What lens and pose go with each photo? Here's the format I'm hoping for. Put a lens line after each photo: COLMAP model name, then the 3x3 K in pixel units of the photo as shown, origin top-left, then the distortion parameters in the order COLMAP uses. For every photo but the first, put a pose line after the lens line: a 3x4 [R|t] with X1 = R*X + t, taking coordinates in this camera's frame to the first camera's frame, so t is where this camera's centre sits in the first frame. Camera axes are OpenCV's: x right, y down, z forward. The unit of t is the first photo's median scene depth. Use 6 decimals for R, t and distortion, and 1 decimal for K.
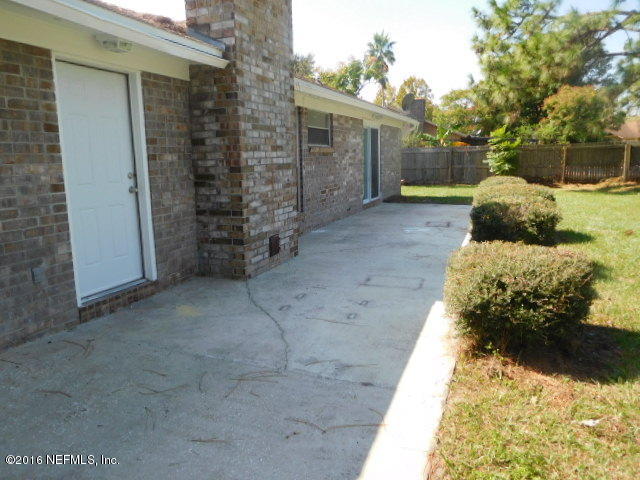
lens RADIAL K [[473.8, 0, 320.0], [0, 473.8, 240.0], [0, 0, 1]] dist [-0.006450, -0.002695]
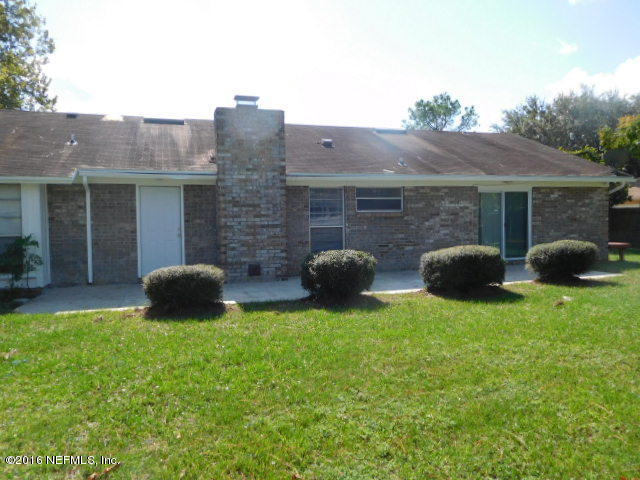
lens RADIAL K [[473.8, 0, 320.0], [0, 473.8, 240.0], [0, 0, 1]] dist [-0.006450, -0.002695]
pose [[0.625179, 0.035241, -0.779685, 1.585587], [-0.132771, 0.989221, -0.061749, -0.025826], [0.769105, 0.142124, 0.623119, 0.079596]]
